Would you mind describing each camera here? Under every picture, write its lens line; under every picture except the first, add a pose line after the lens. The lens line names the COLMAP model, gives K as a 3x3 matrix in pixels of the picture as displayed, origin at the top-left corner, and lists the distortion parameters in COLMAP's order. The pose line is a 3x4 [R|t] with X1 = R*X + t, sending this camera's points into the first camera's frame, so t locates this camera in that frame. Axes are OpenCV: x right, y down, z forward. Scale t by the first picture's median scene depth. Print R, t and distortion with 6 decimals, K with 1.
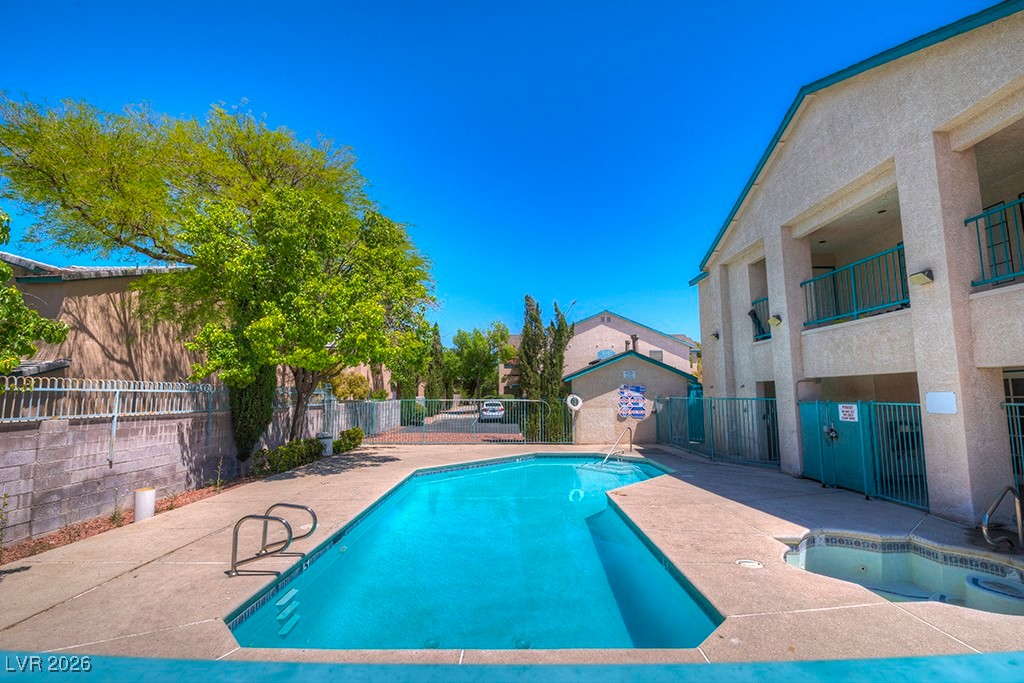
lens RADIAL K [[446.1, 0, 520.1], [0, 446.1, 344.3], [0, 0, 1]] dist [-0.001503, -0.009901]
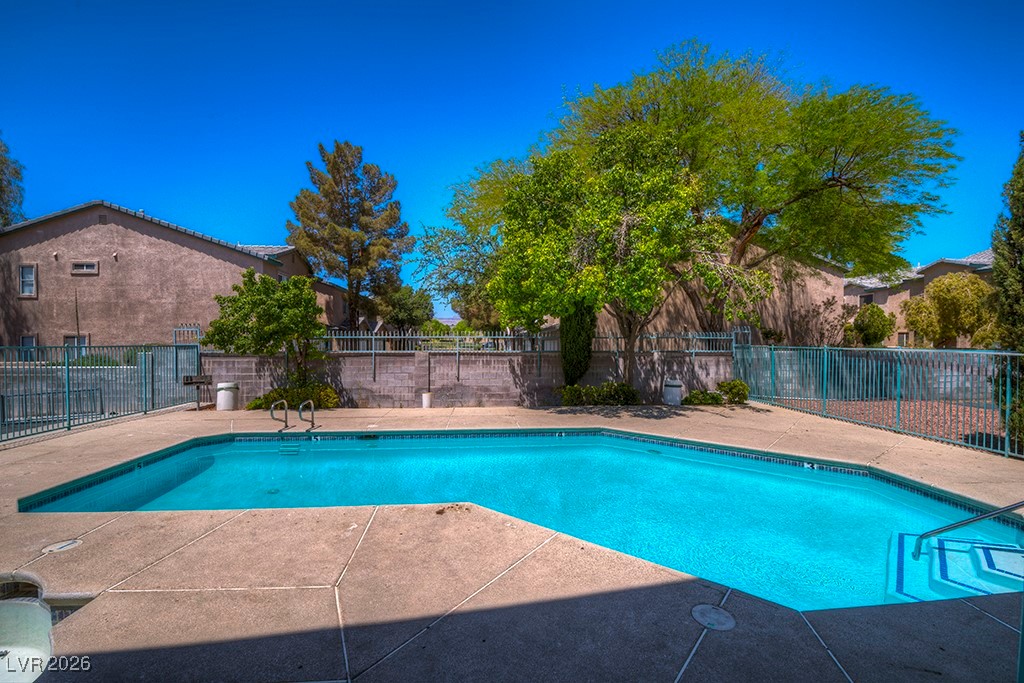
lens RADIAL K [[446.1, 0, 520.1], [0, 446.1, 344.3], [0, 0, 1]] dist [-0.001503, -0.009901]
pose [[0.087052, 0.025892, -0.995867, 0.728117], [0.108562, 0.993462, 0.035319, 0.081957], [0.990271, -0.111188, 0.083672, 0.937167]]
